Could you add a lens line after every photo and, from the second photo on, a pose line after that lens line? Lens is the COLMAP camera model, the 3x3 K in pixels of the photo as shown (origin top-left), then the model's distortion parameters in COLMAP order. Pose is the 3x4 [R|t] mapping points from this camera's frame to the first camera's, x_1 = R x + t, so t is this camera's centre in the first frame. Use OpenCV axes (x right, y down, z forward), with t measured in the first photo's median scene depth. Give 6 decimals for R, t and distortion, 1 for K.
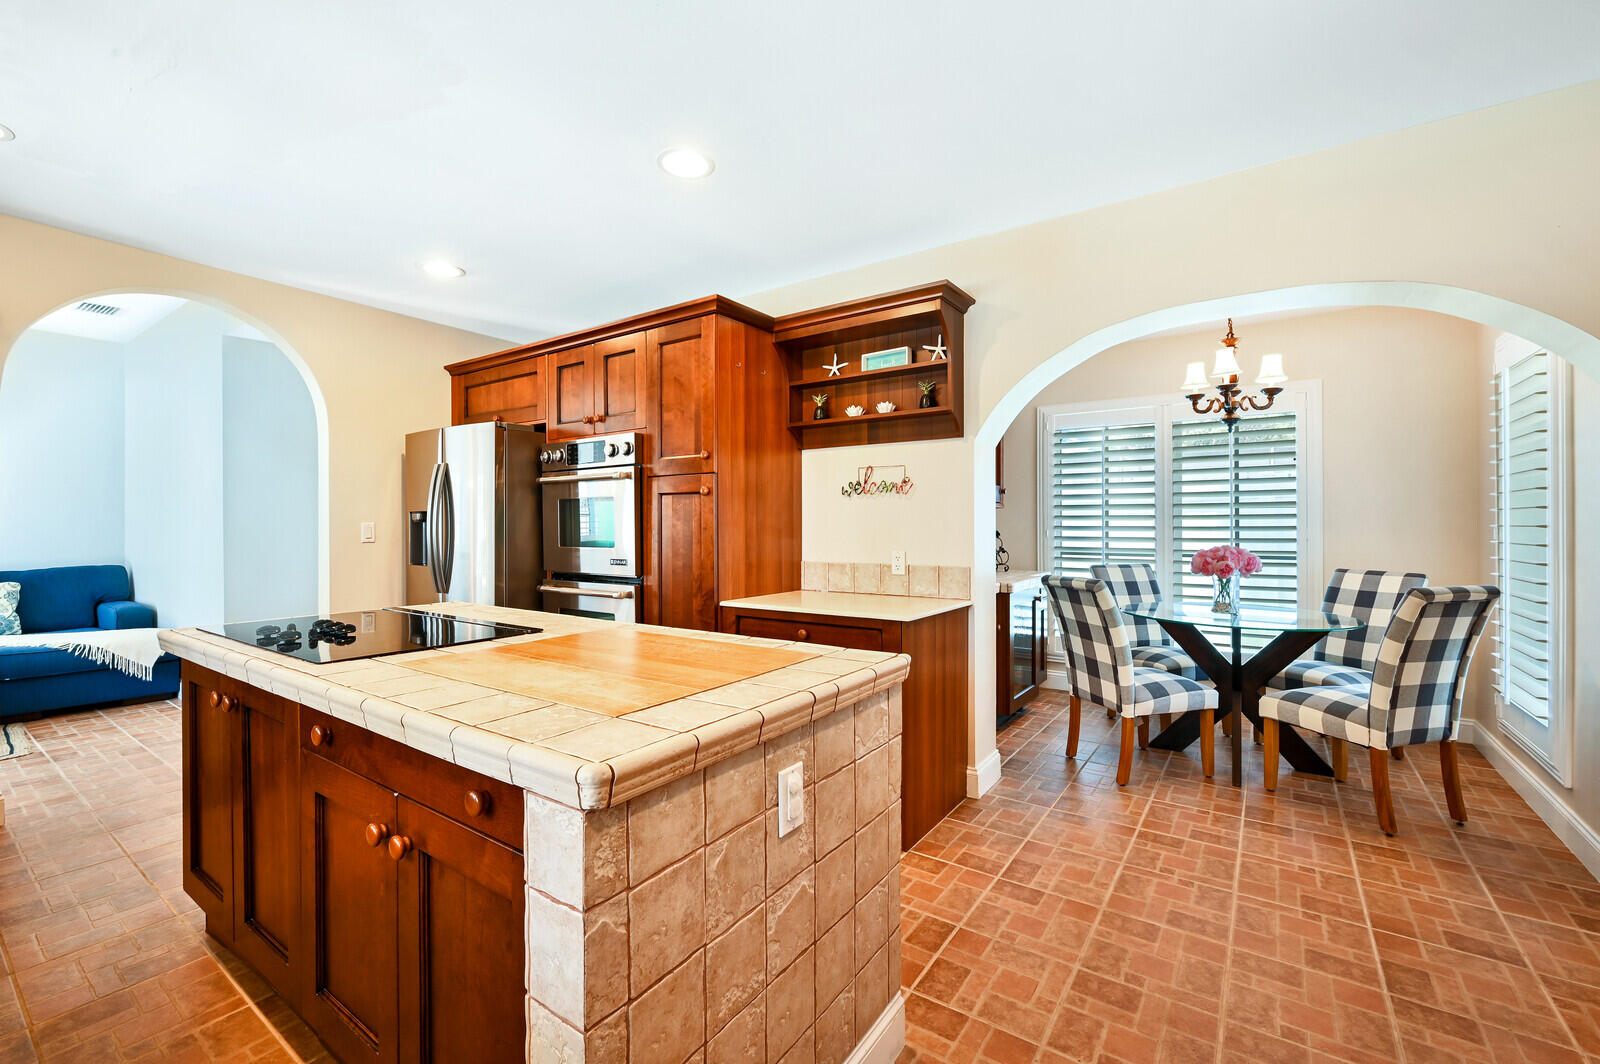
lens RADIAL K [[673.4, 0, 800.0], [0, 673.4, 532.0], [0, 0, 1]] dist [-0.000961, -0.000028]
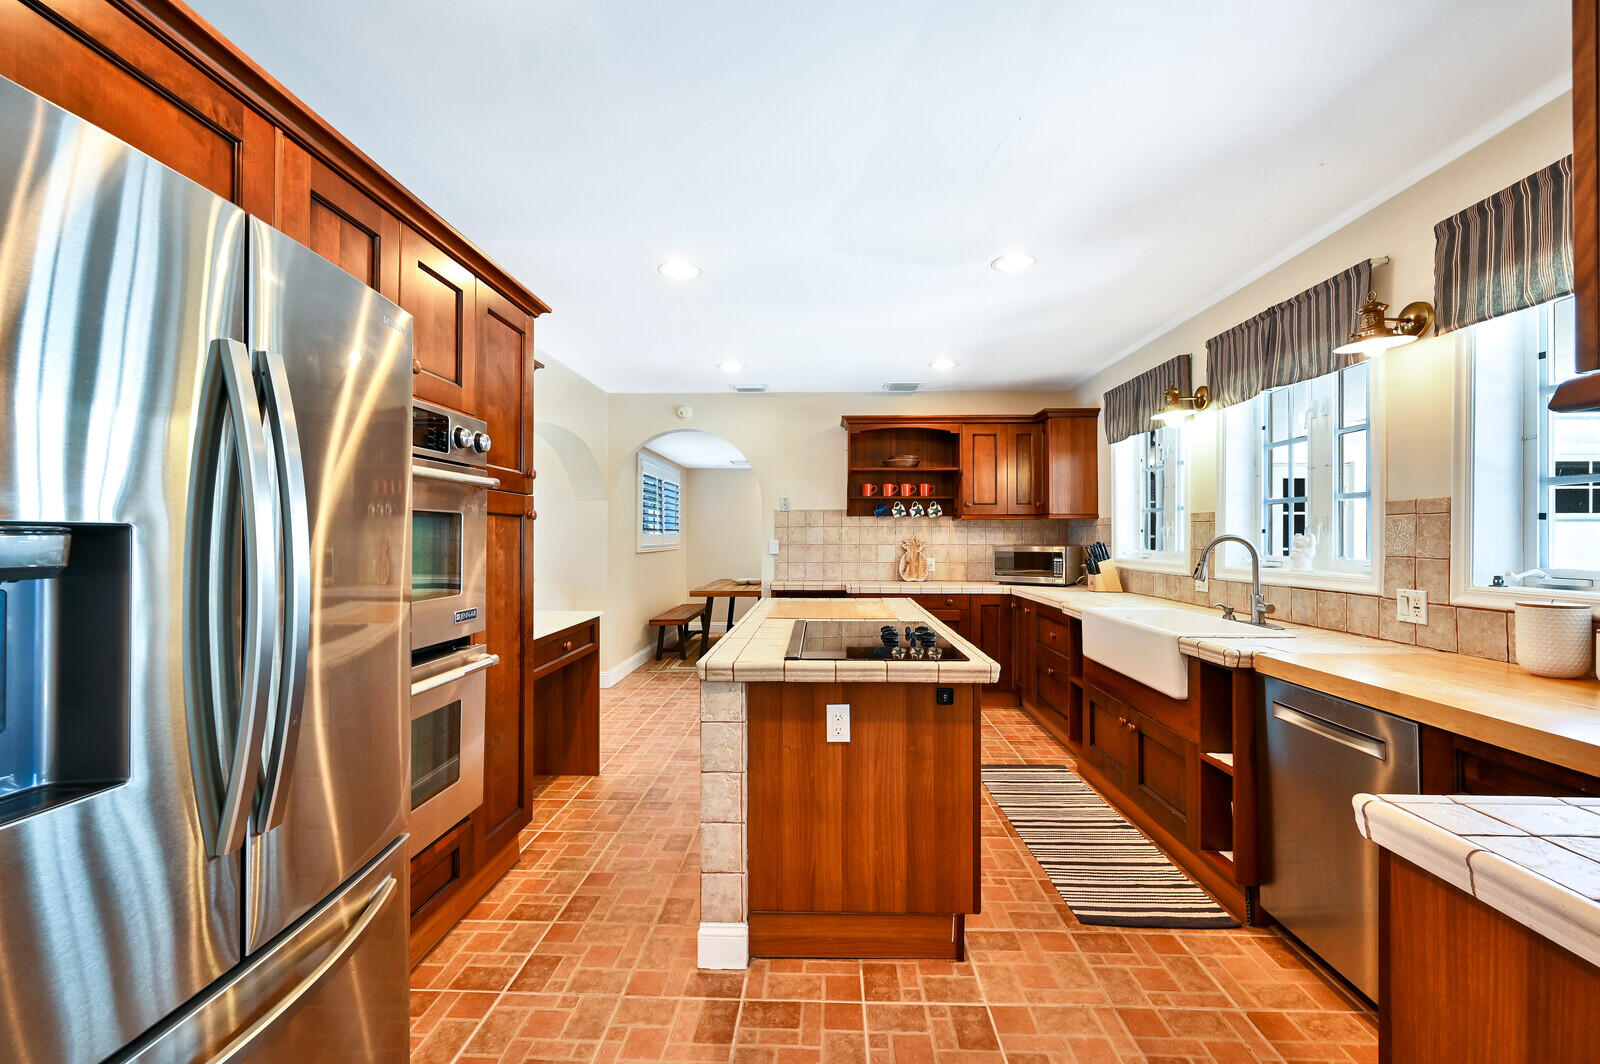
lens RADIAL K [[662.3, 0, 804.8], [0, 662.3, 543.5], [0, 0, 1]] dist [-0.004594, 0.000065]
pose [[-0.550122, -0.008151, 0.835044, -0.744227], [0.006729, 0.999877, 0.014193, -0.022418], [-0.835057, 0.013427, -0.549999, 0.822992]]
